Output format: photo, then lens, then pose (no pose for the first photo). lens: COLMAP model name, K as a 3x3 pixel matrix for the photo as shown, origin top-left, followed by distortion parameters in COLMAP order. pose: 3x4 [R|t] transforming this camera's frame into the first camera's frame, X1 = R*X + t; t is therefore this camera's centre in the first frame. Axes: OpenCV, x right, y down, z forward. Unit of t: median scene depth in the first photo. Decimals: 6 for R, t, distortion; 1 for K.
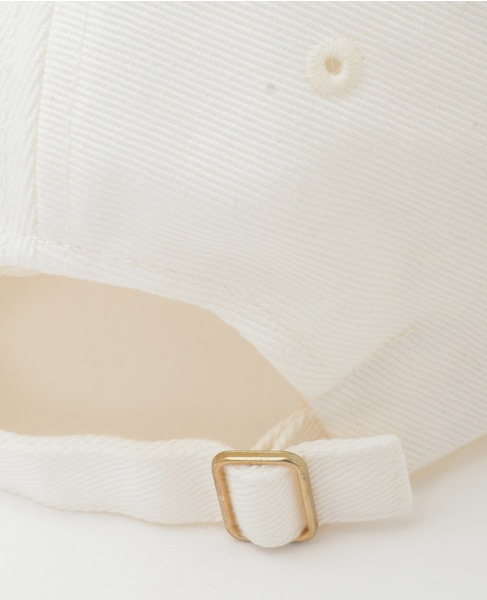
lens RADIAL K [[1503.8, 0, 243.8], [0, 1503.8, 300.4], [0, 0, 1]] dist [0.046711, 0.000000]
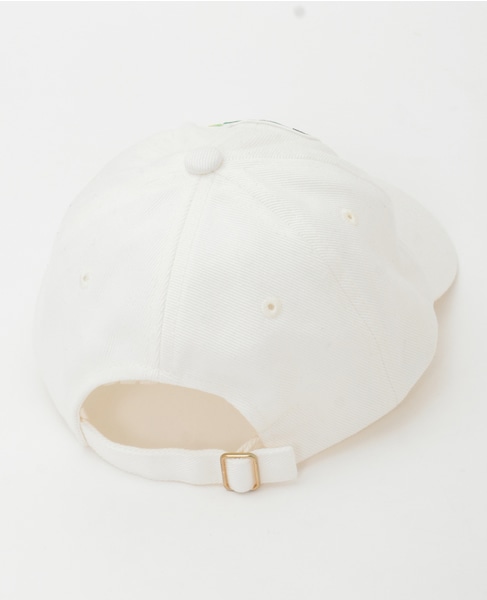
lens RADIAL K [[1054.8, 0, 243.2], [0, 1054.8, 300.1], [0, 0, 1]] dist [-0.012611, 0.000000]
pose [[0.994382, 0.011225, 0.105256, -0.172737], [0.000960, 0.993364, -0.115007, 0.047249], [-0.105849, 0.114462, 0.987772, -0.800101]]
